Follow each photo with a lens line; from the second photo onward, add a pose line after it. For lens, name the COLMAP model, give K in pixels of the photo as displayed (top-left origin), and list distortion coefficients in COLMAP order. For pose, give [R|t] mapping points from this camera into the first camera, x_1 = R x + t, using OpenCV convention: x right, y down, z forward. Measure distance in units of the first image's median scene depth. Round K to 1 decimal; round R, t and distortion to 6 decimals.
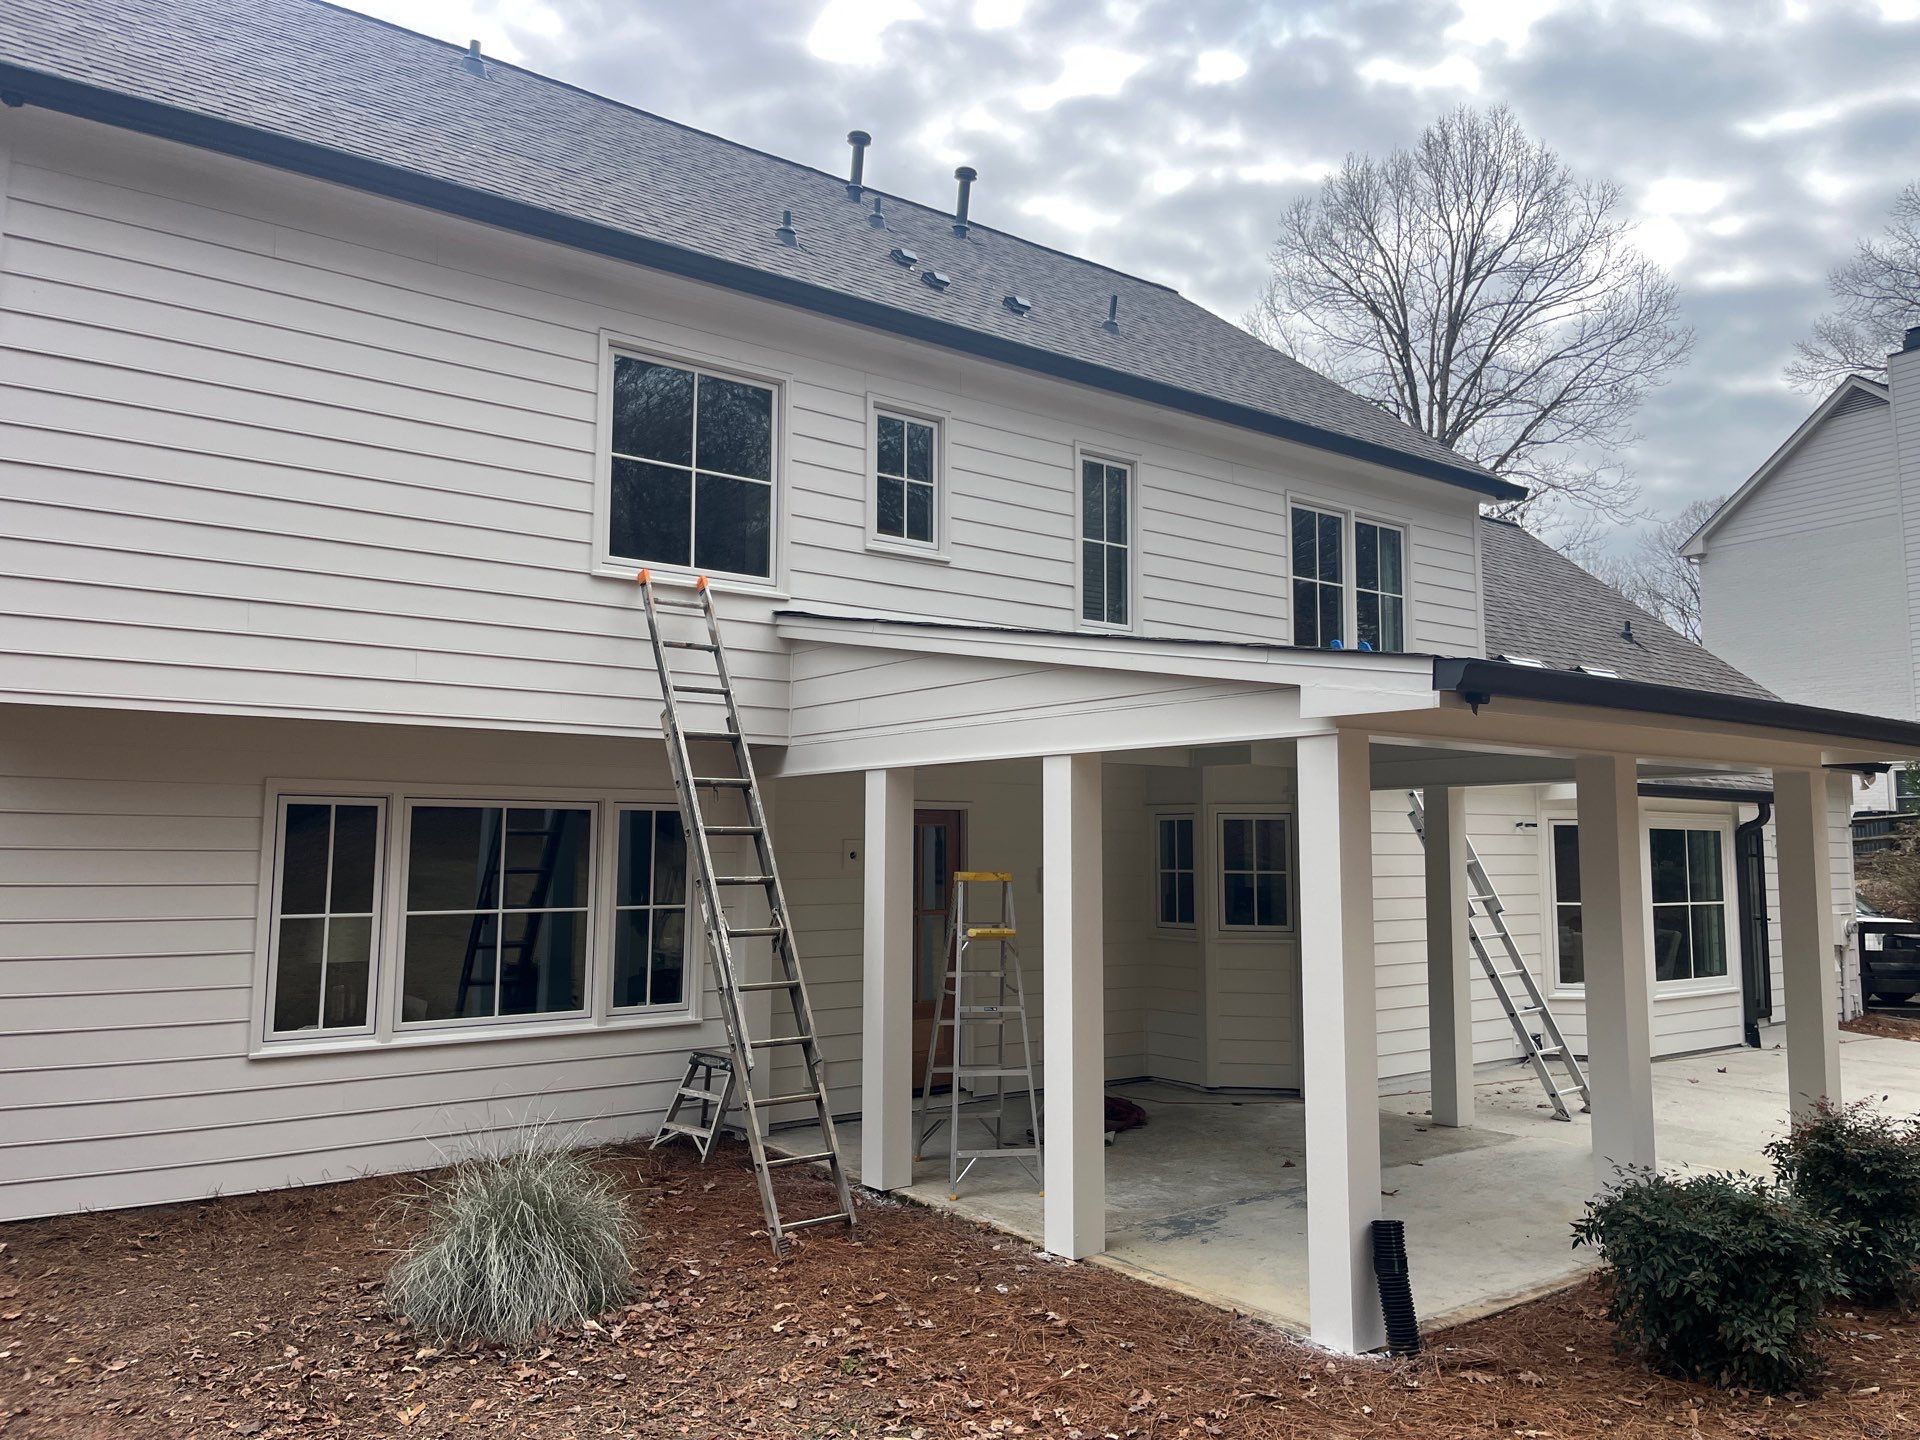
lens RADIAL K [[1428.6, 0, 957.0], [0, 1428.6, 709.9], [0, 0, 1]] dist [-0.000642, 0.001586]
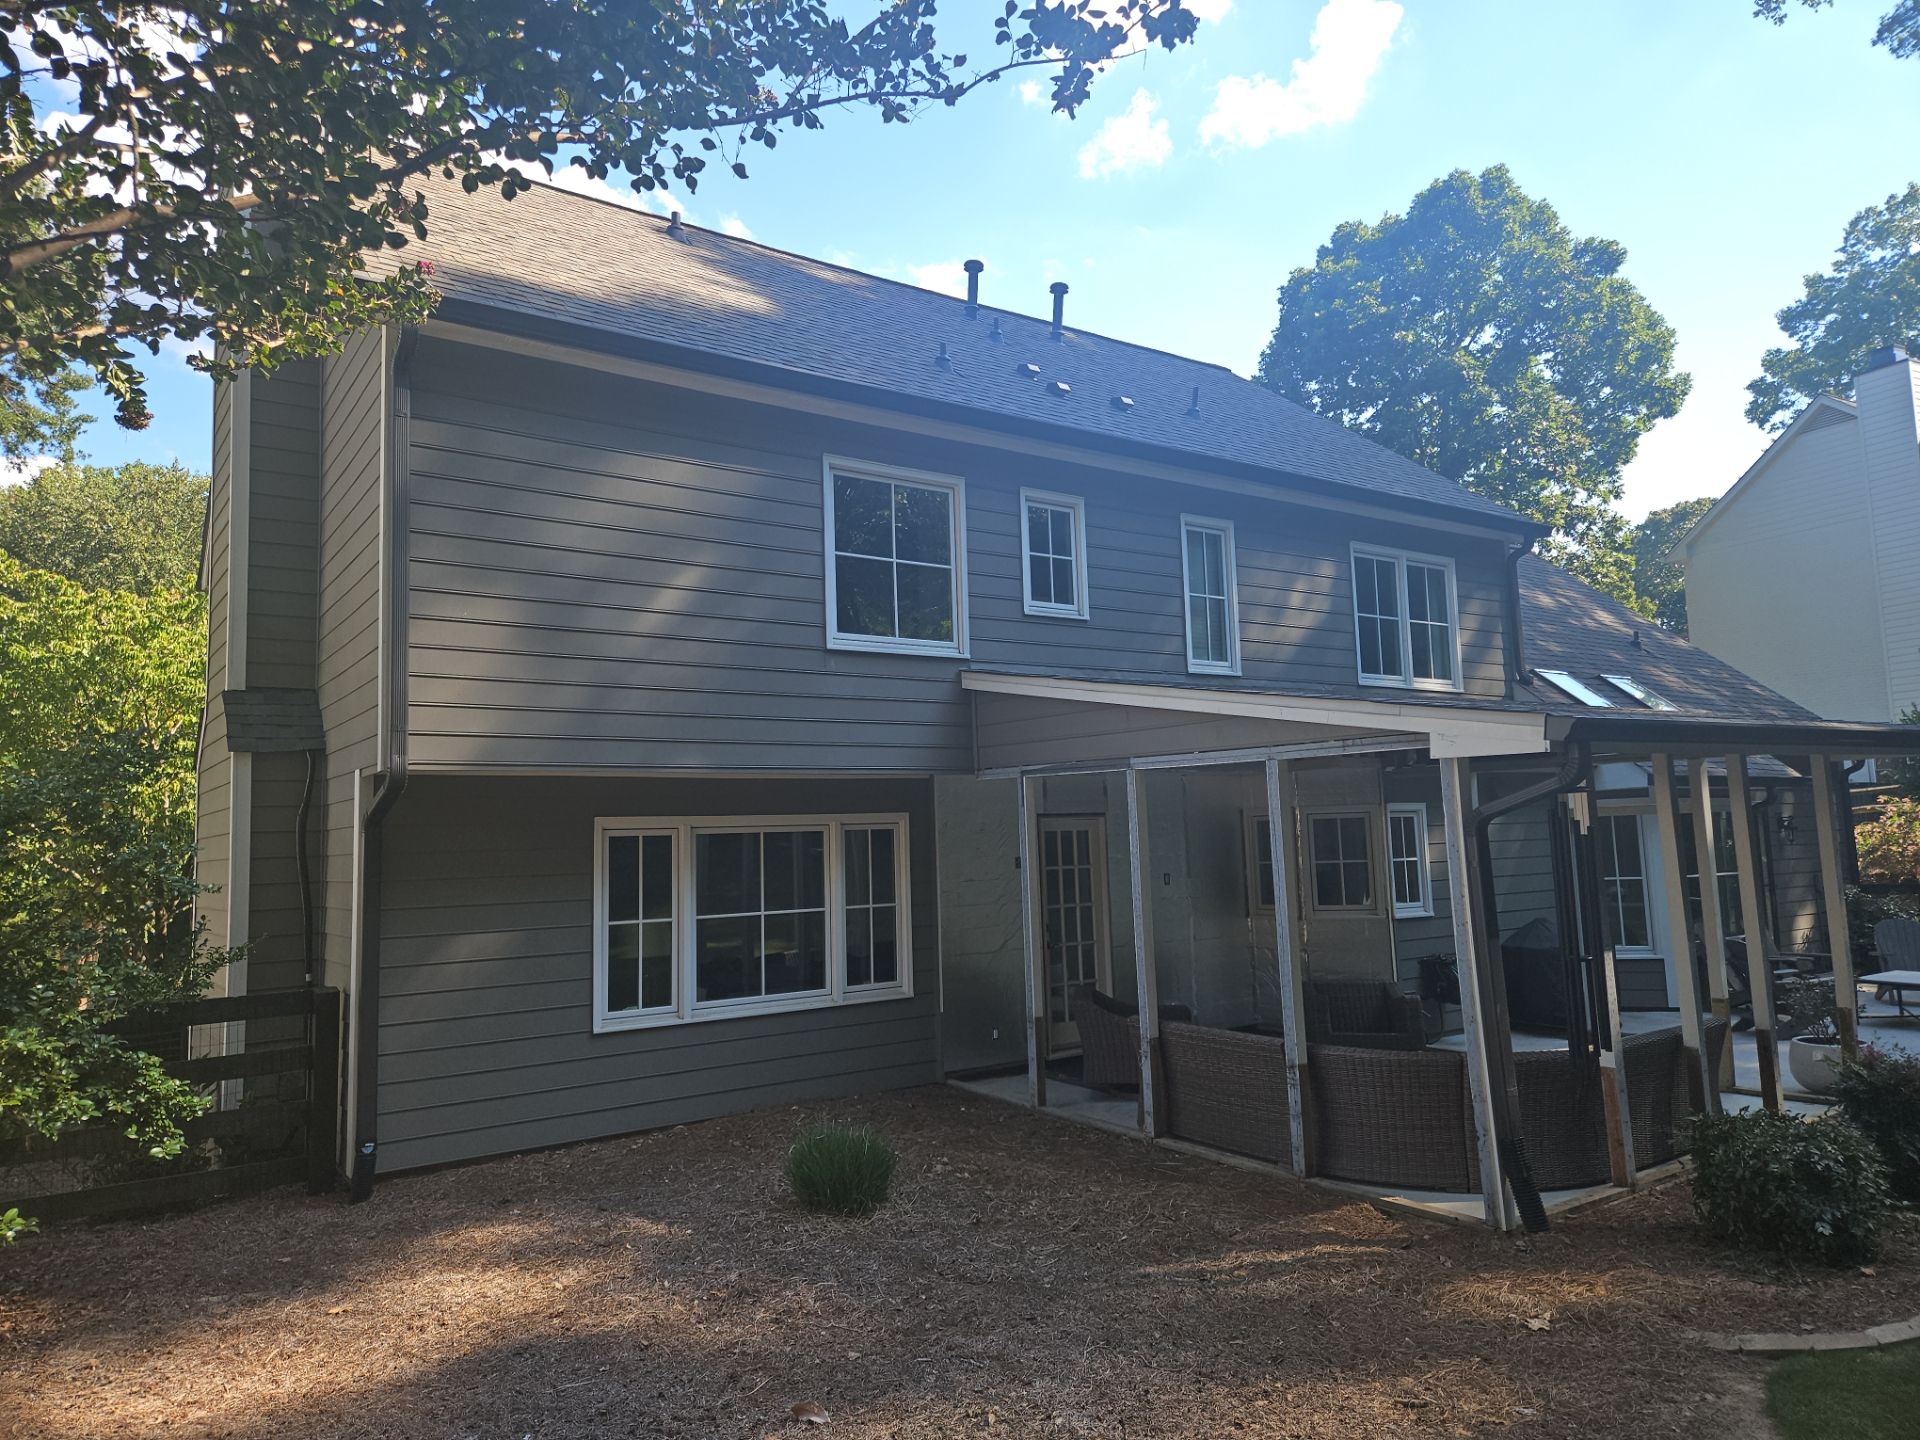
lens RADIAL K [[1321.2, 0, 957.6], [0, 1321.2, 717.6], [0, 0, 1]] dist [0.012482, -0.003799]
pose [[0.998421, -0.045769, -0.032574, -0.077795], [0.045481, 0.998920, -0.009547, -0.011683], [0.032976, 0.008050, 0.999424, -0.141113]]
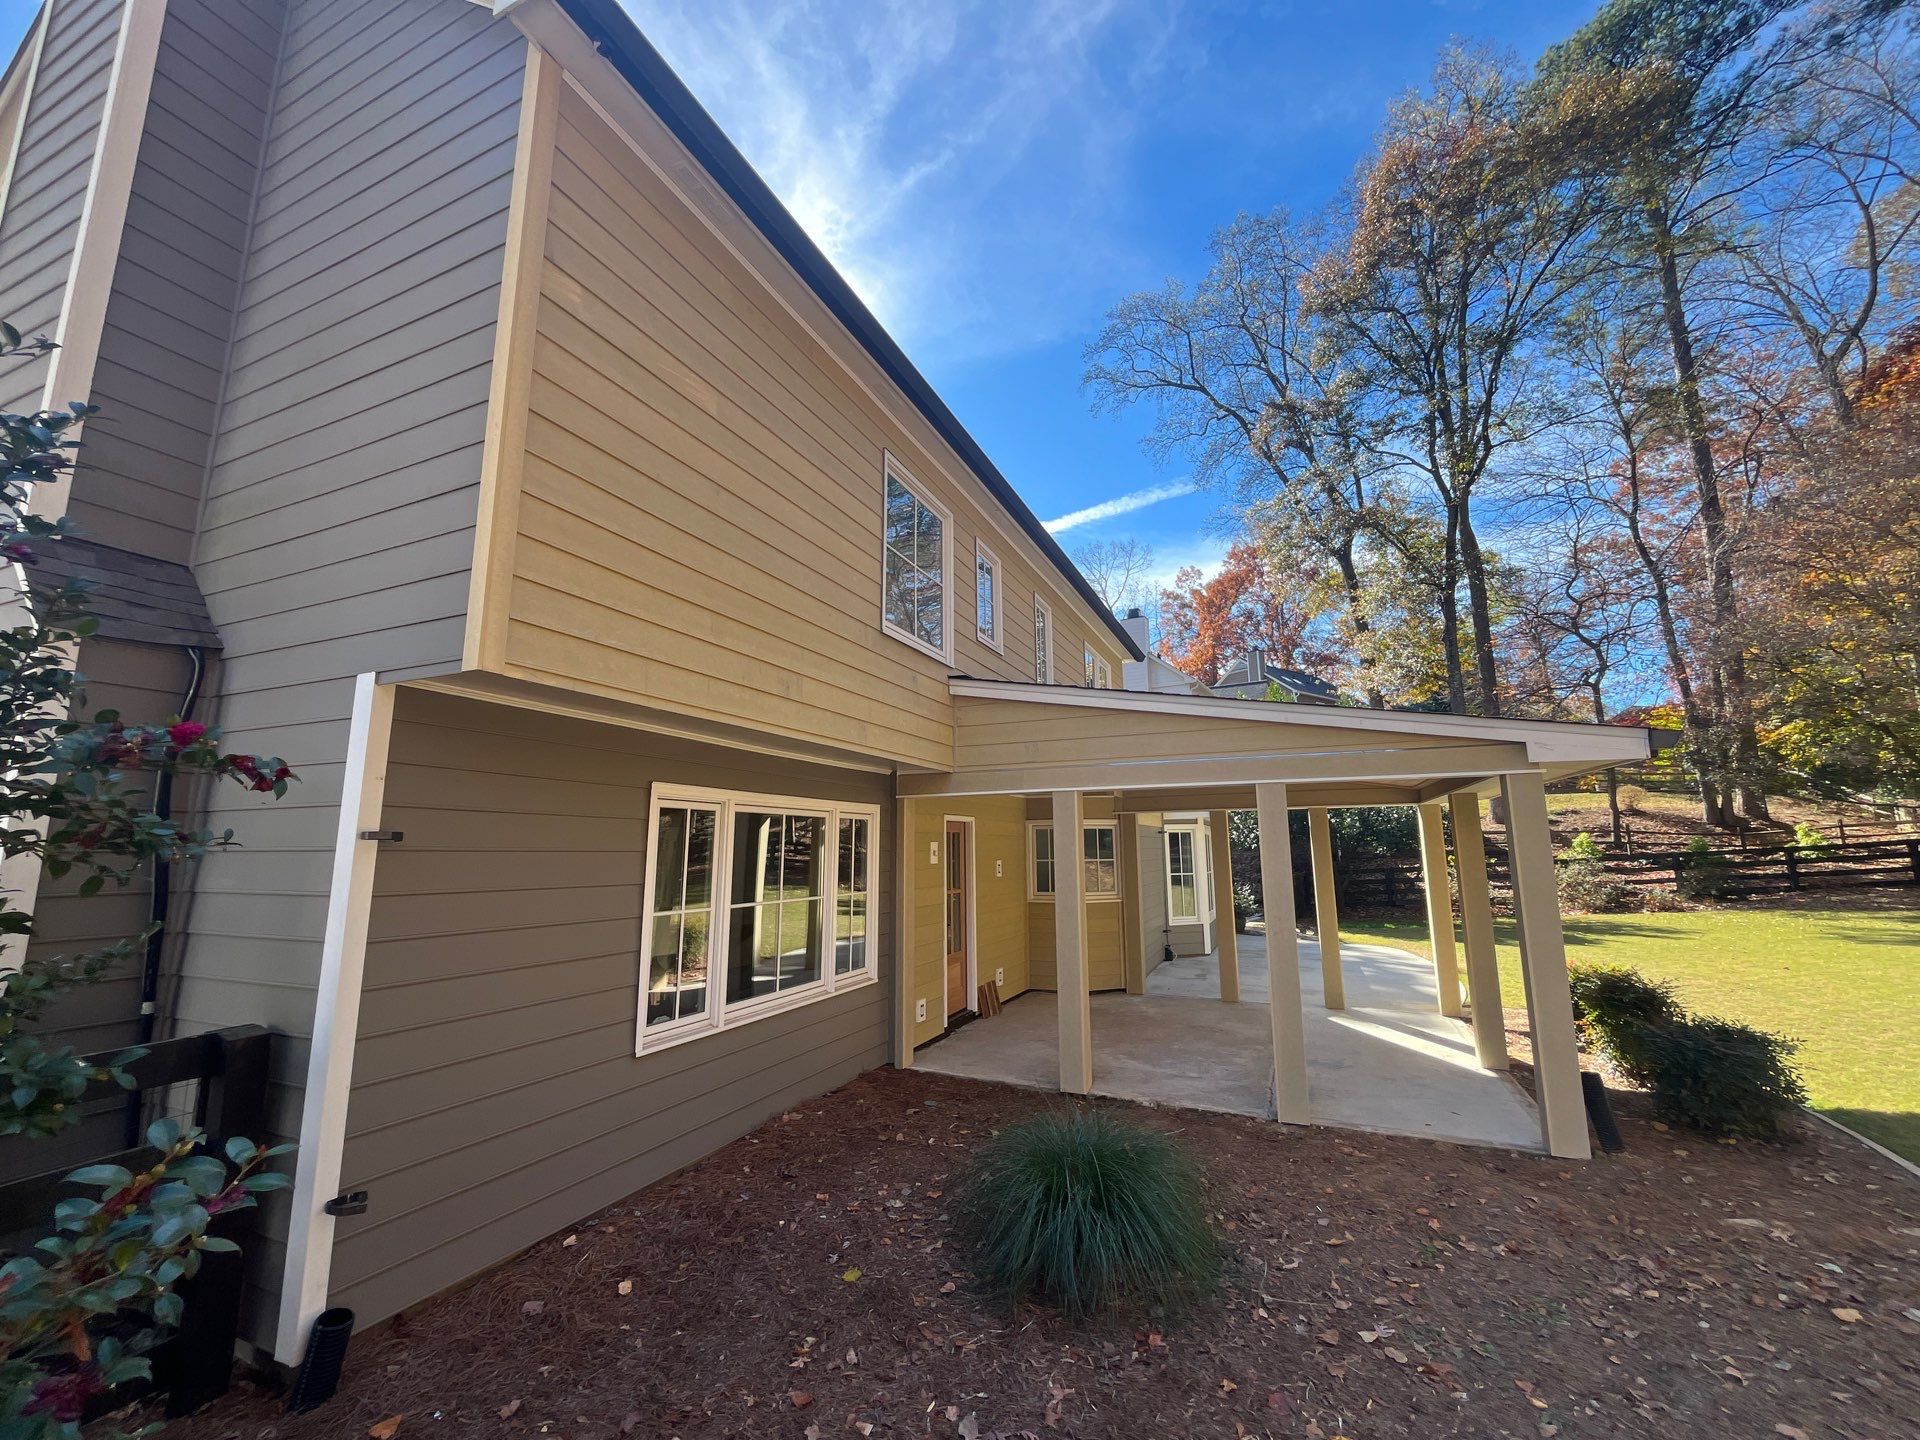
lens RADIAL K [[783.9, 0, 956.0], [0, 783.9, 717.4], [0, 0, 1]] dist [-0.008932, 0.000371]
pose [[0.872772, 0.075694, 0.482224, -0.408485], [-0.045330, 0.996203, -0.074331, 0.024079], [-0.486019, 0.043015, 0.872889, 0.278231]]
